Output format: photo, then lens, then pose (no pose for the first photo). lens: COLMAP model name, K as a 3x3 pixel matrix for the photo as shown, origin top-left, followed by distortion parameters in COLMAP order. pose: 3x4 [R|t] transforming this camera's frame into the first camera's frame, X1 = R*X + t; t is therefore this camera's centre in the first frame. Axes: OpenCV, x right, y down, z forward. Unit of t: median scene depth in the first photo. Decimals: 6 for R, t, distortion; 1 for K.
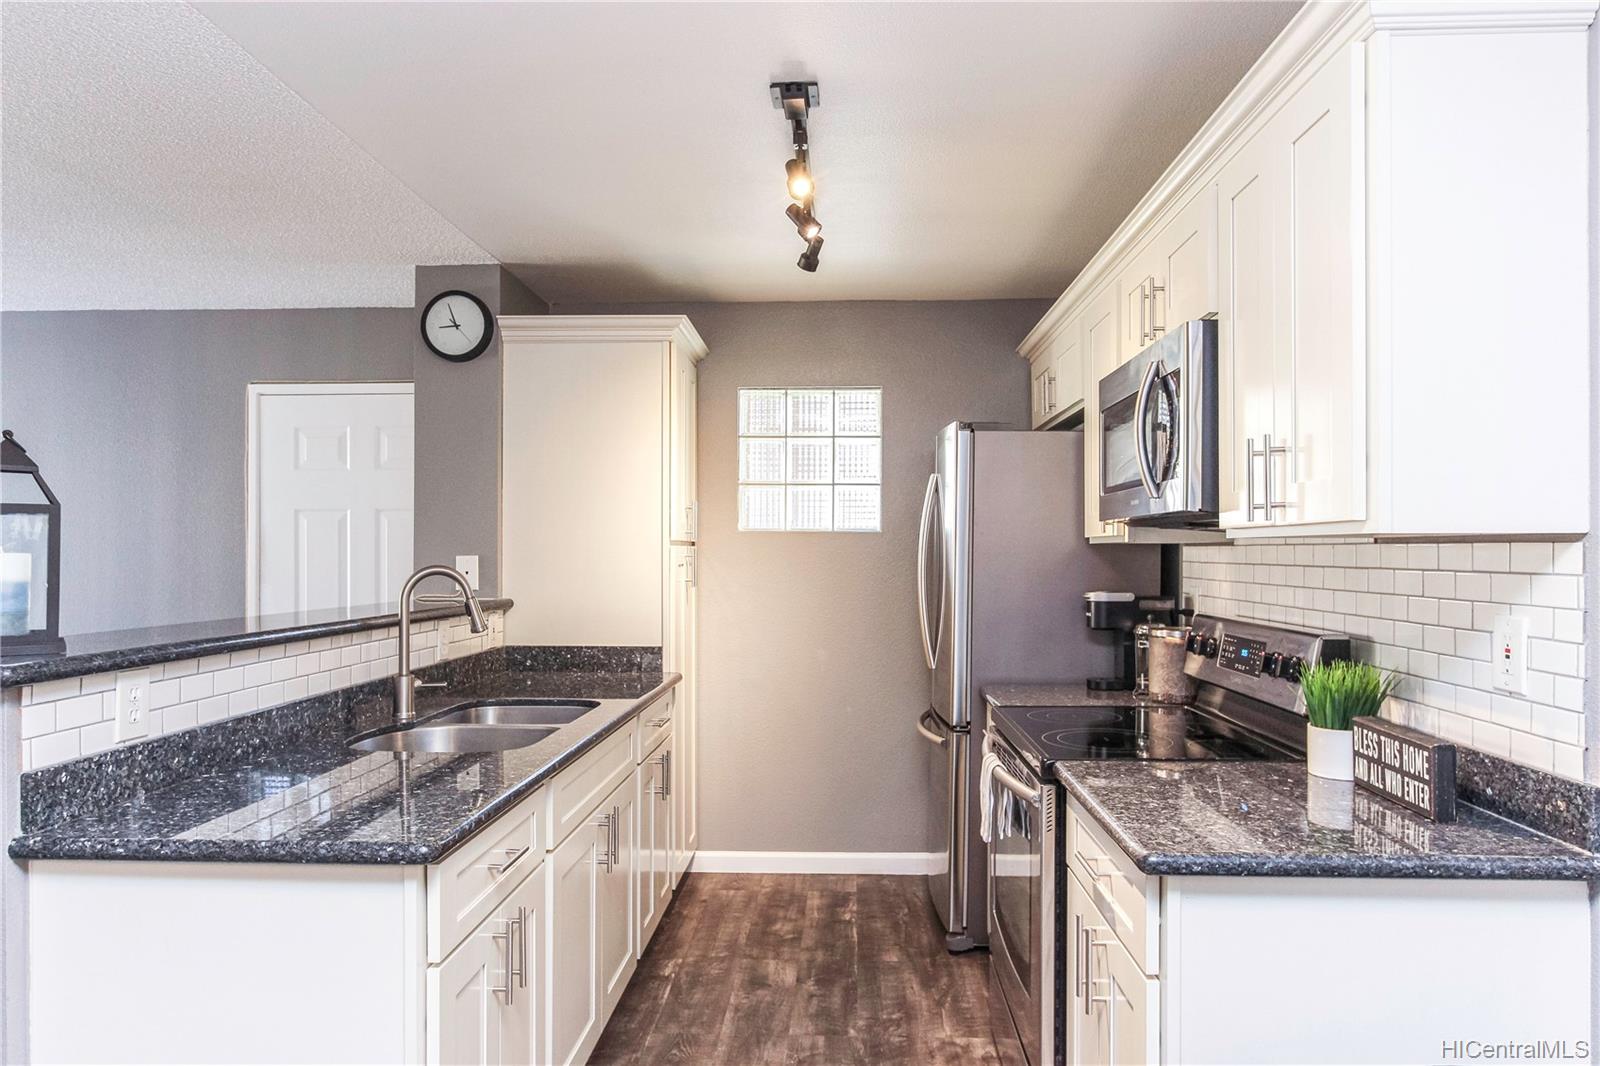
lens RADIAL K [[1017.9, 0, 802.1], [0, 1017.9, 539.9], [0, 0, 1]] dist [-0.010471, -0.000860]
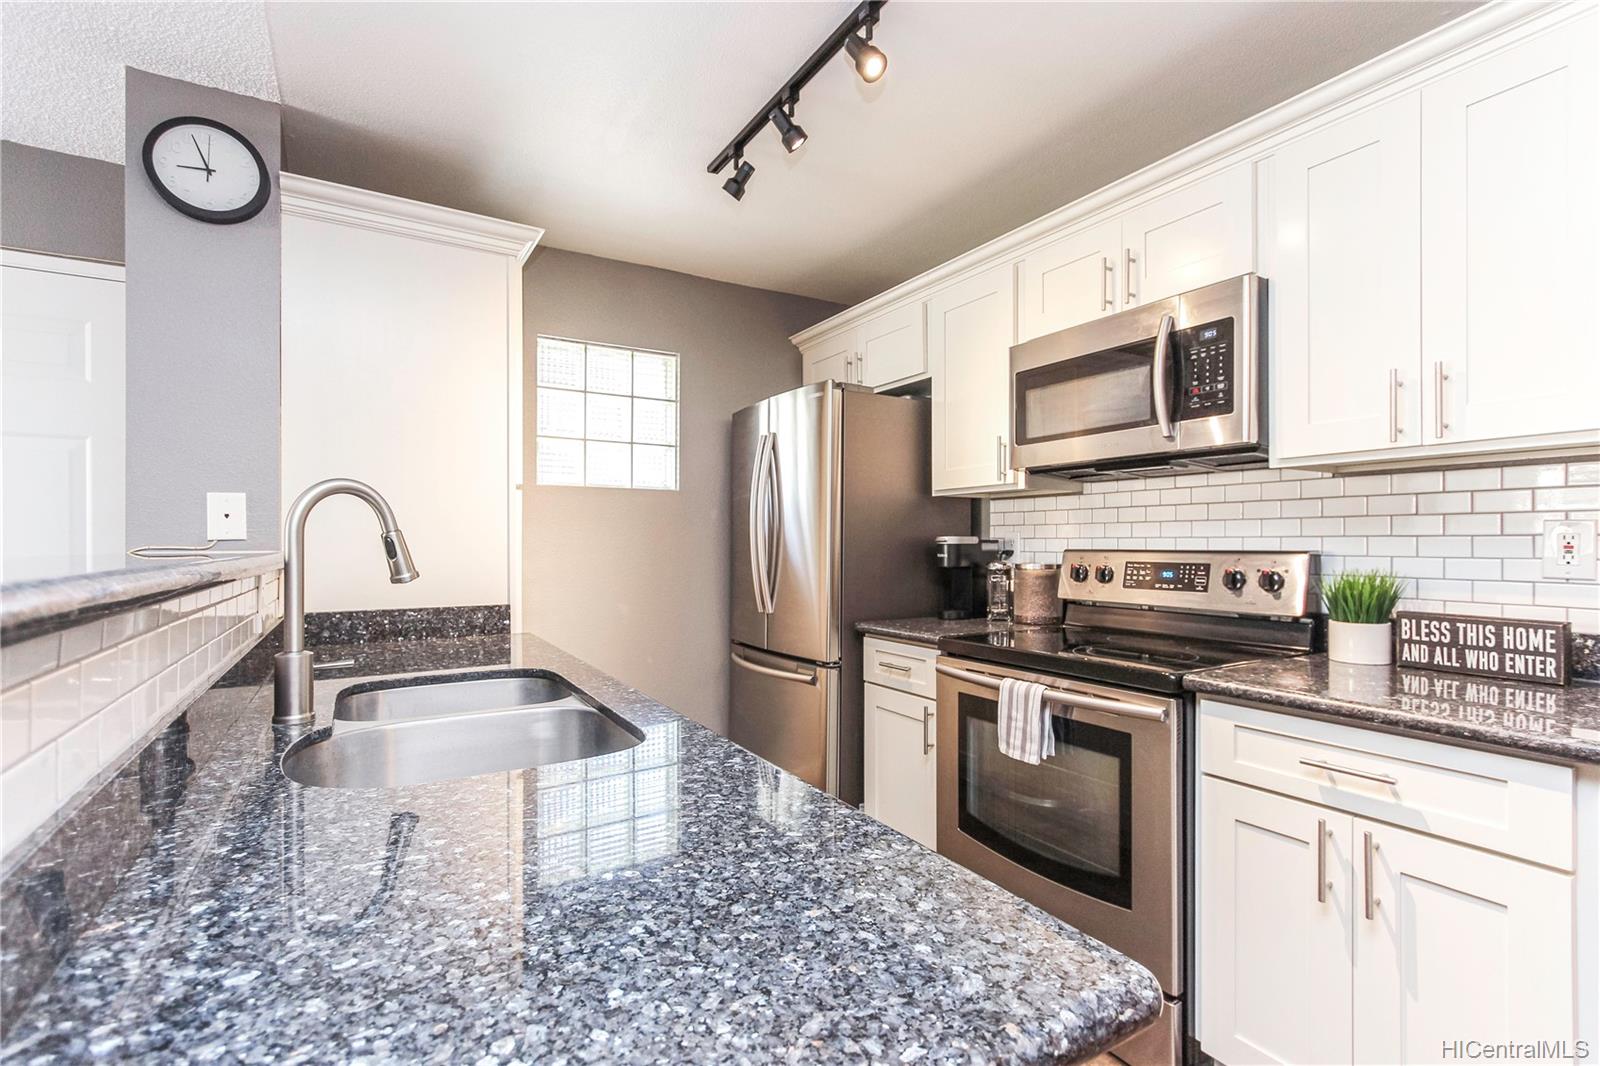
lens RADIAL K [[734.8, 0, 799.8], [0, 734.8, 539.8], [0, 0, 1]] dist [0.003193, 0.000855]
pose [[0.834167, 0.000525, 0.551512, -0.277460], [-0.005027, 0.999965, 0.006651, 0.043450], [-0.551490, -0.008320, 0.834140, 0.333697]]
